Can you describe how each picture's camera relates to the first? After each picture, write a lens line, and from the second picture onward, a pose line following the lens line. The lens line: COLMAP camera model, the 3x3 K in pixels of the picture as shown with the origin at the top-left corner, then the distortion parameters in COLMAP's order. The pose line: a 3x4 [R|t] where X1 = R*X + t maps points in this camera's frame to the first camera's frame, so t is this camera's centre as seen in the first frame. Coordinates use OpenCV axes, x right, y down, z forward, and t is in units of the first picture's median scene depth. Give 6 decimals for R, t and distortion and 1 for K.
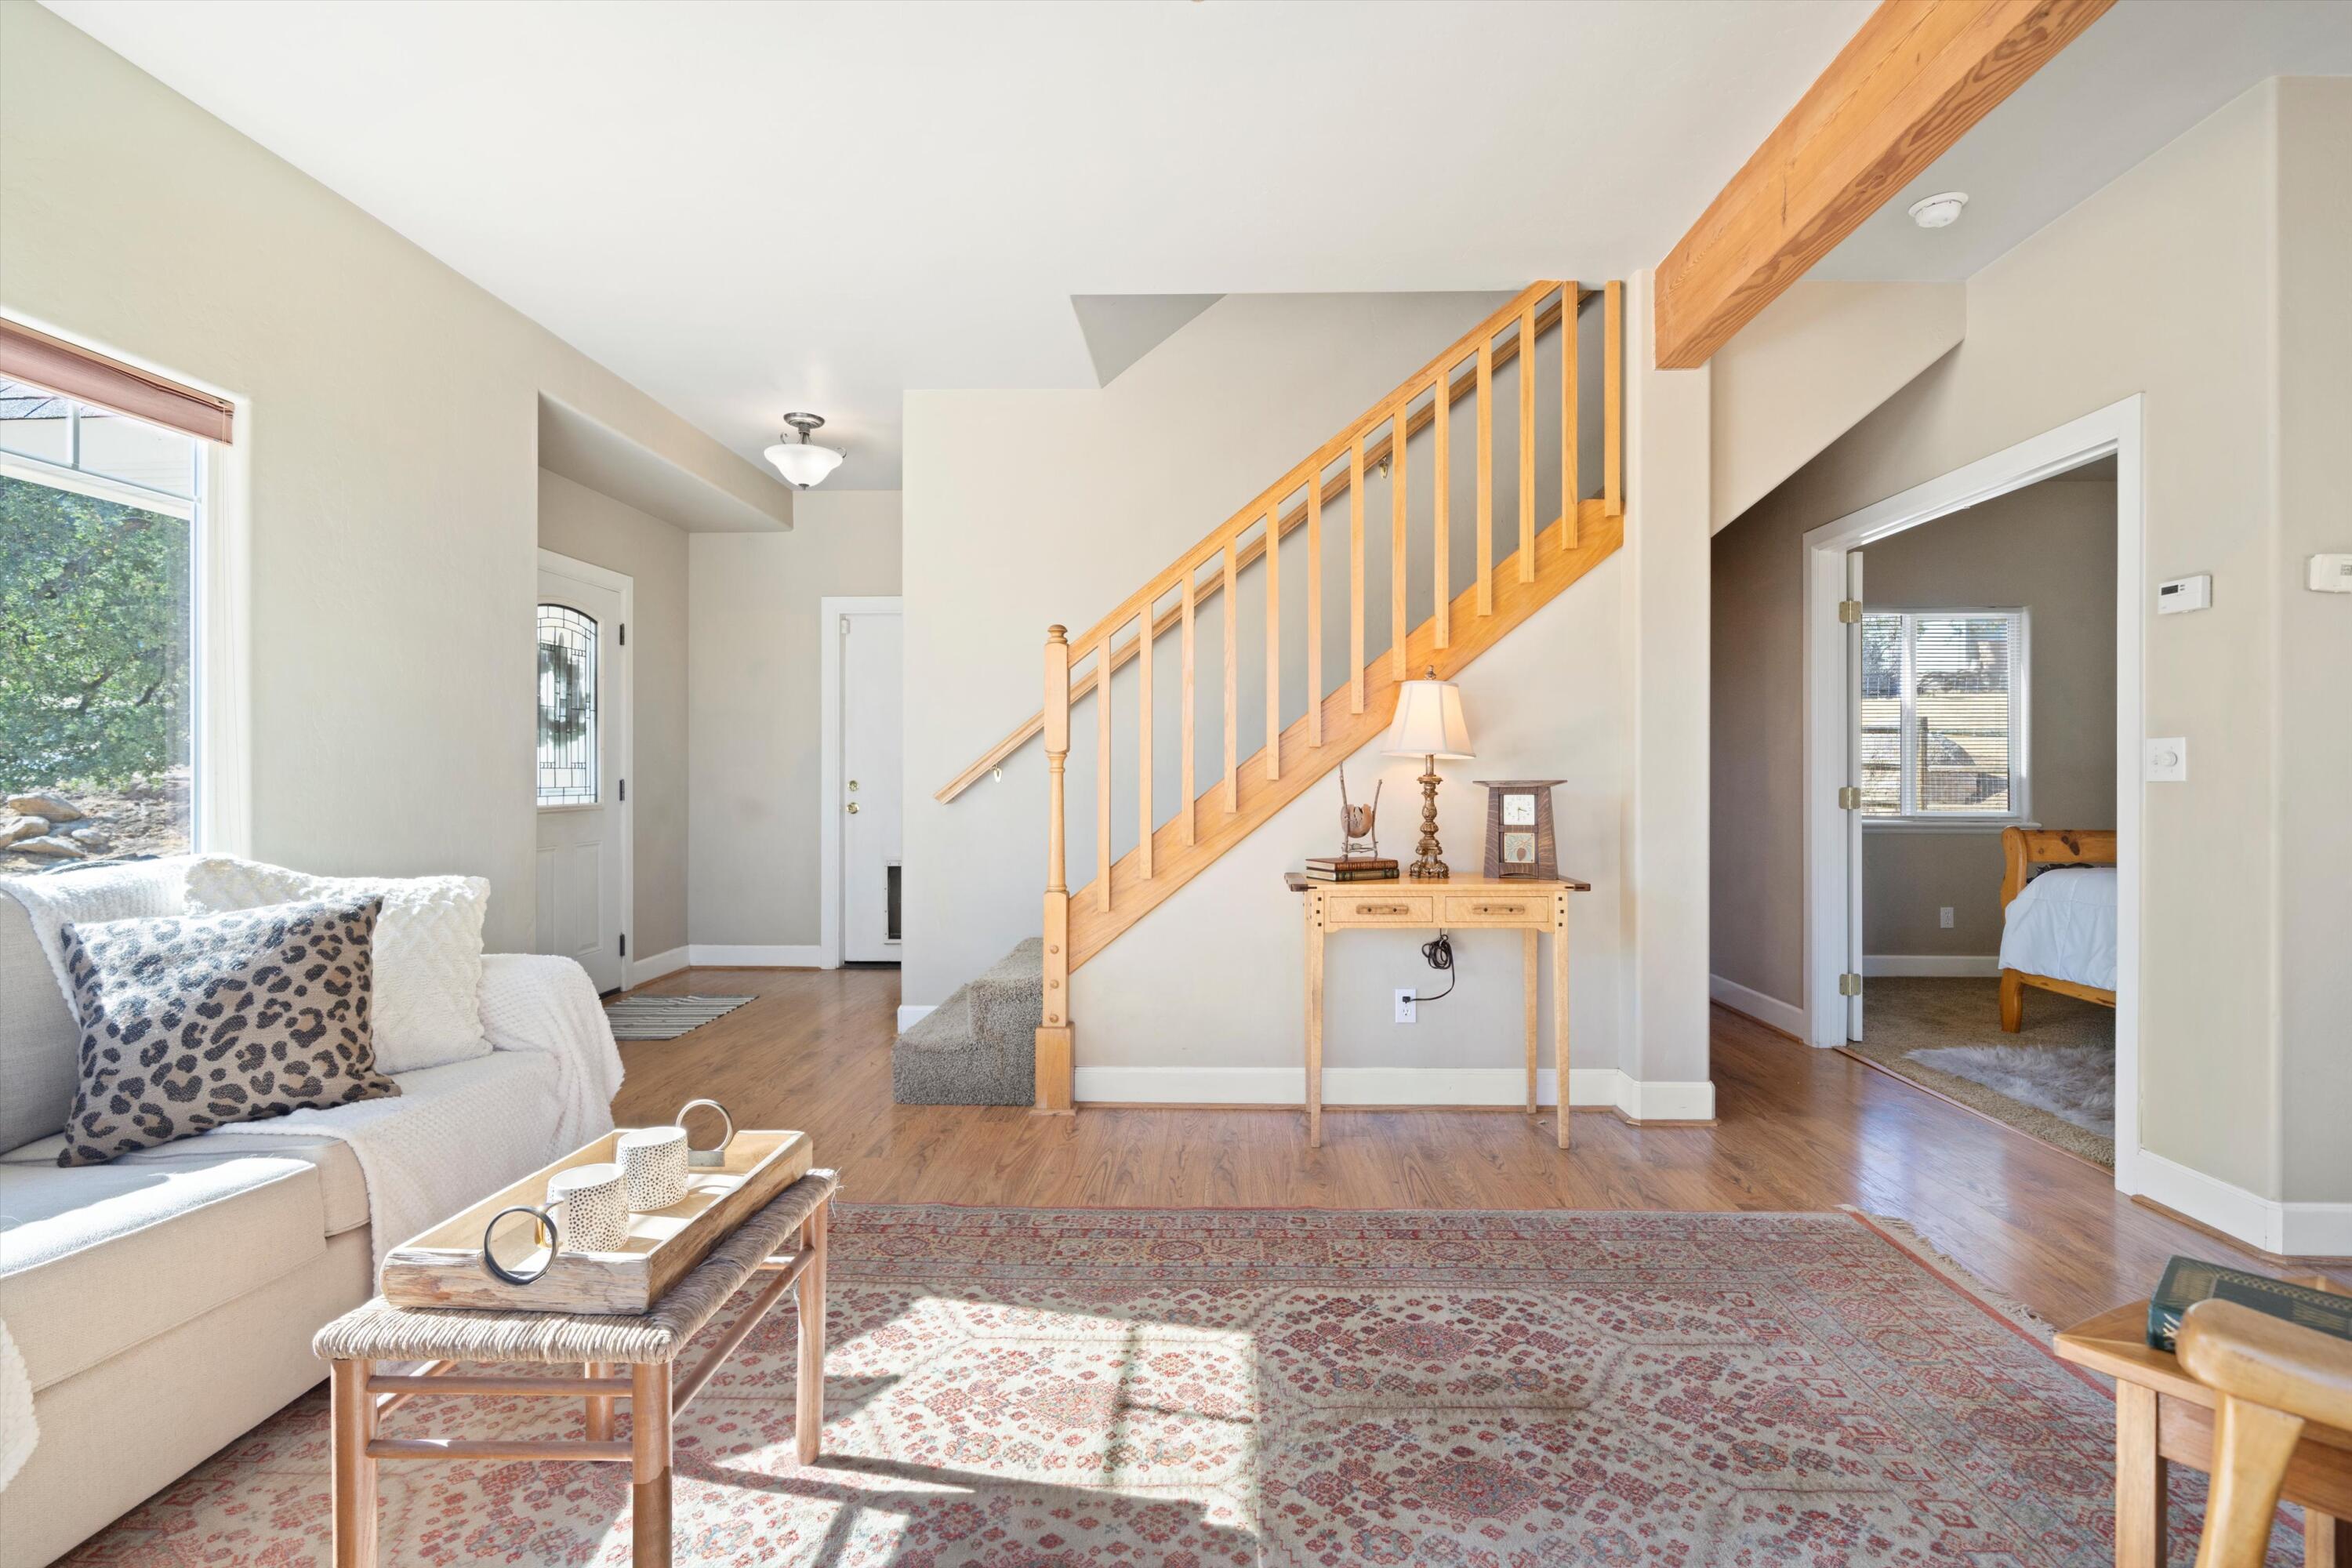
lens RADIAL K [[1095.2, 0, 1207.3], [0, 1095.2, 780.8], [0, 0, 1]] dist [-0.001248, -0.000769]
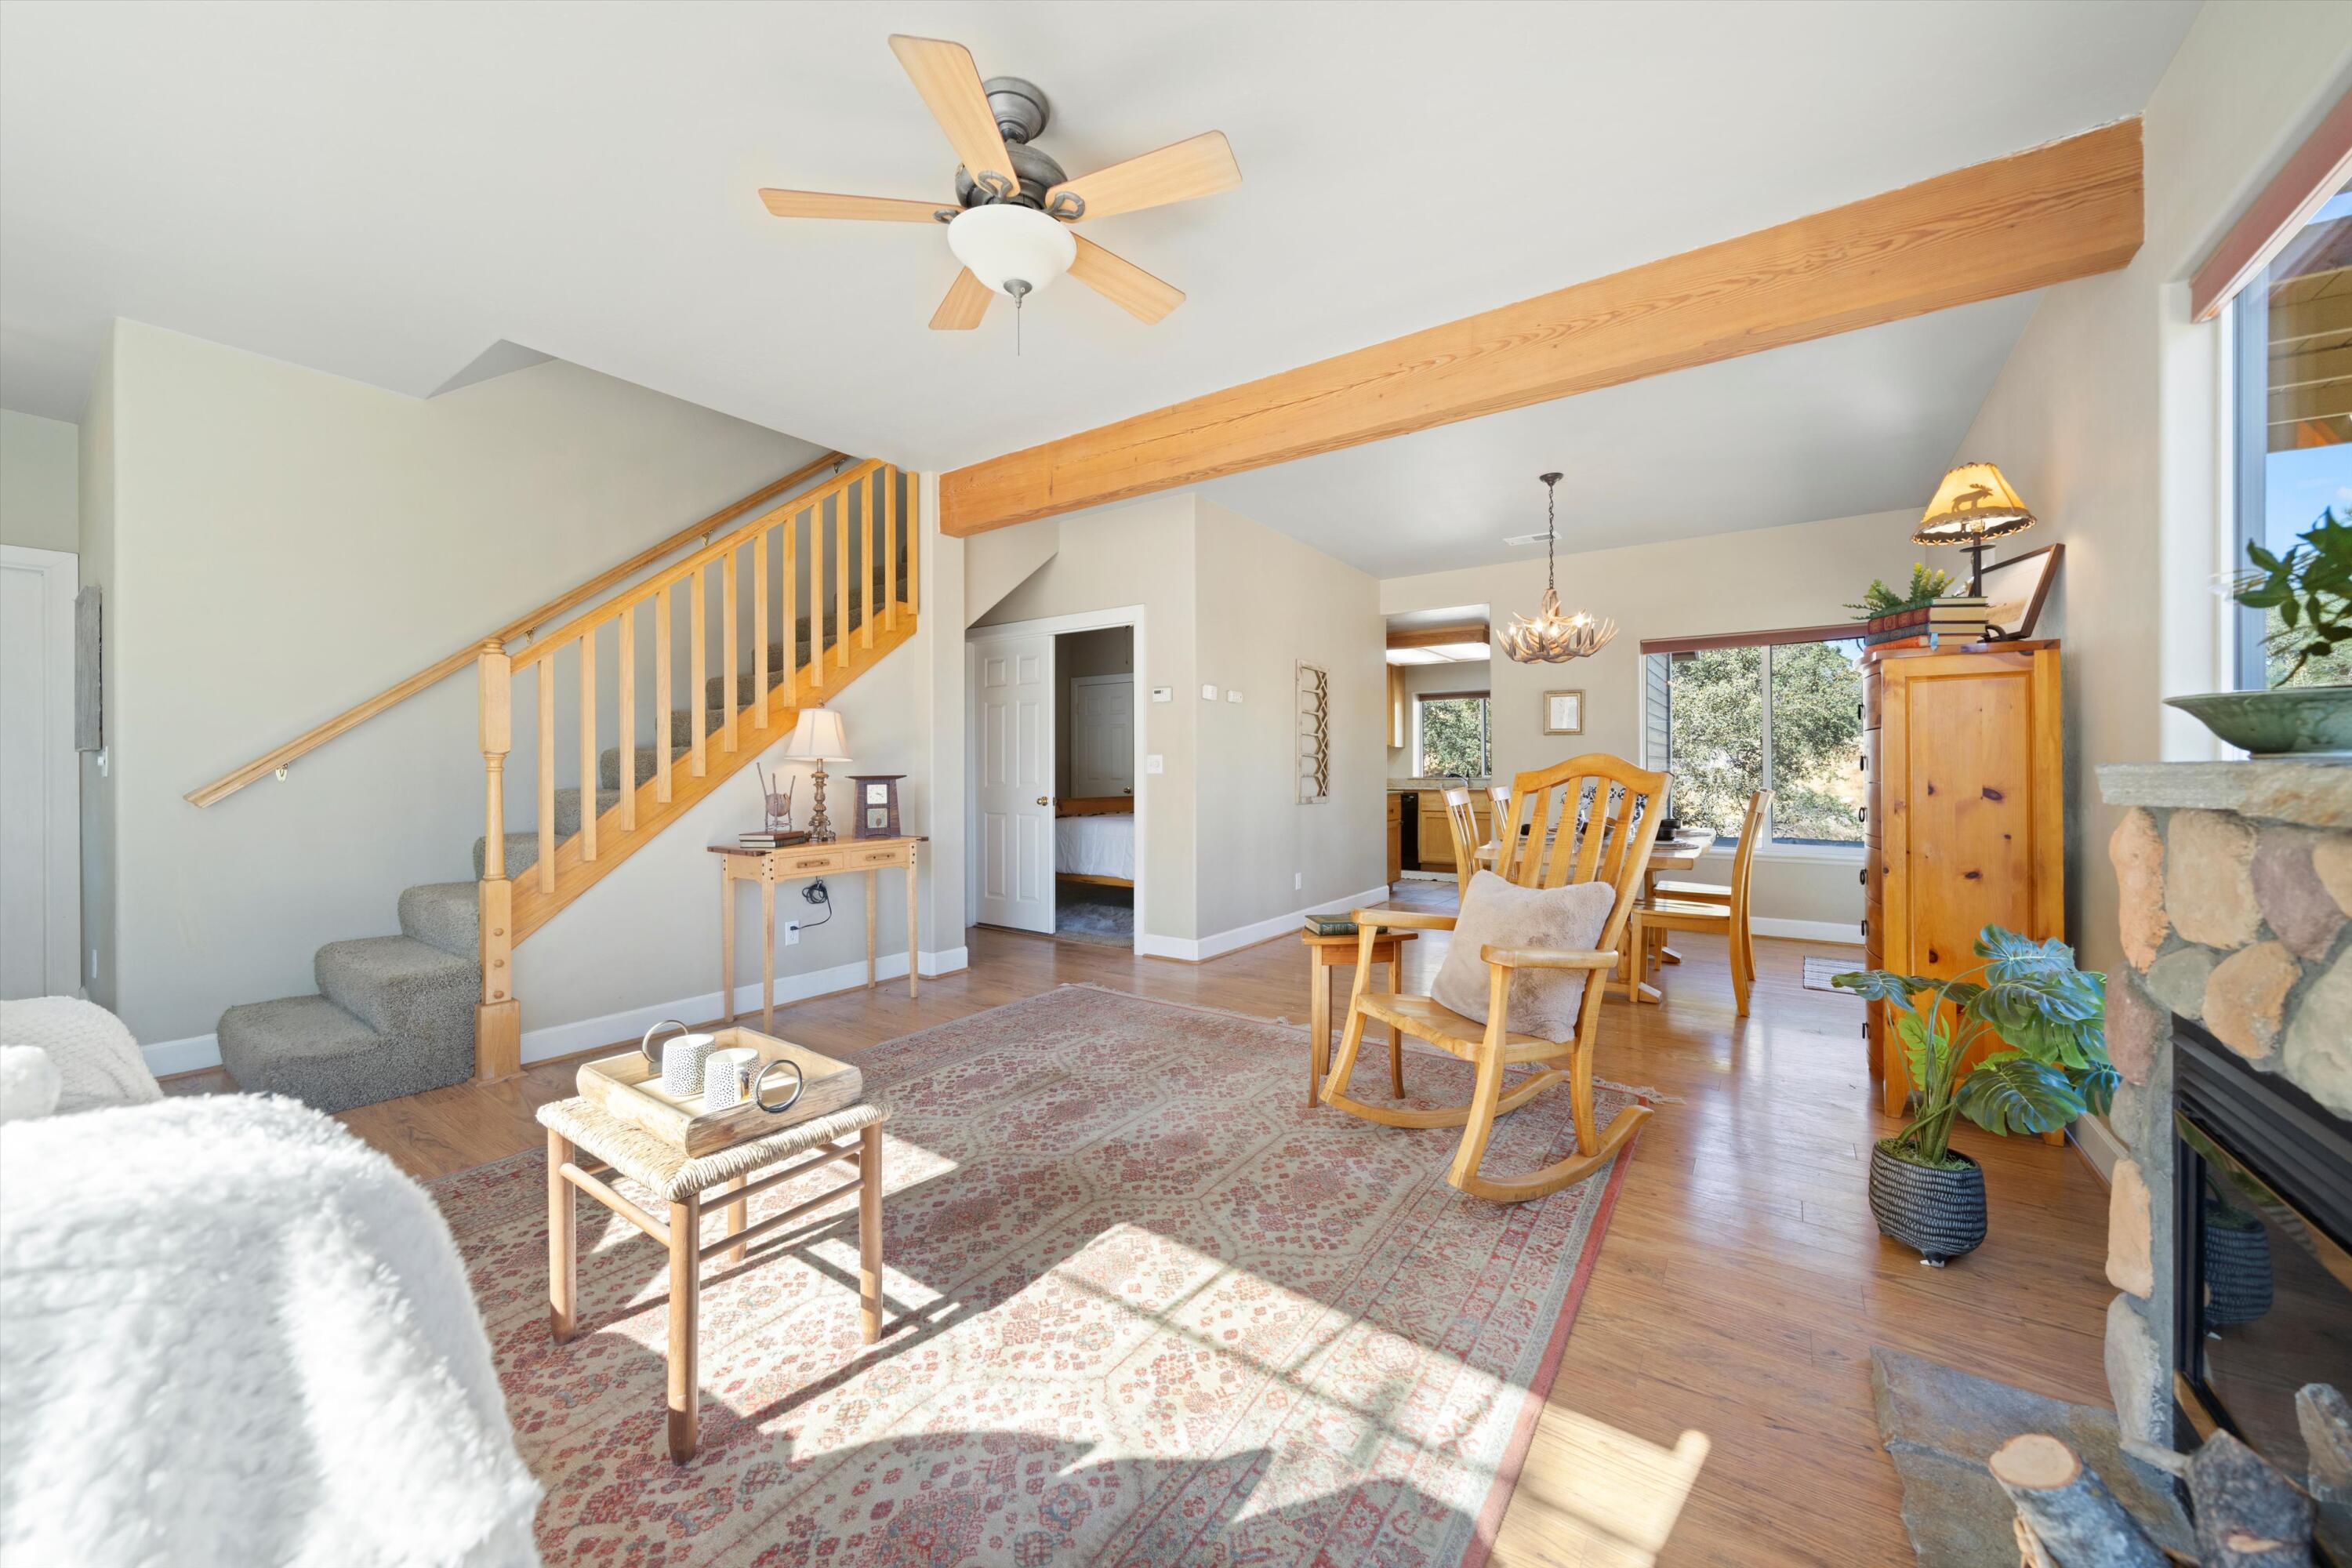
lens RADIAL K [[844.8, 0, 1174.0], [0, 844.8, 776.6], [0, 0, 1]] dist [-0.003393, 0.001095]
pose [[0.564965, -0.008531, 0.825071, -0.477202], [0.006743, 0.999961, 0.005722, -0.002859], [-0.825087, 0.002331, 0.565000, -0.042748]]
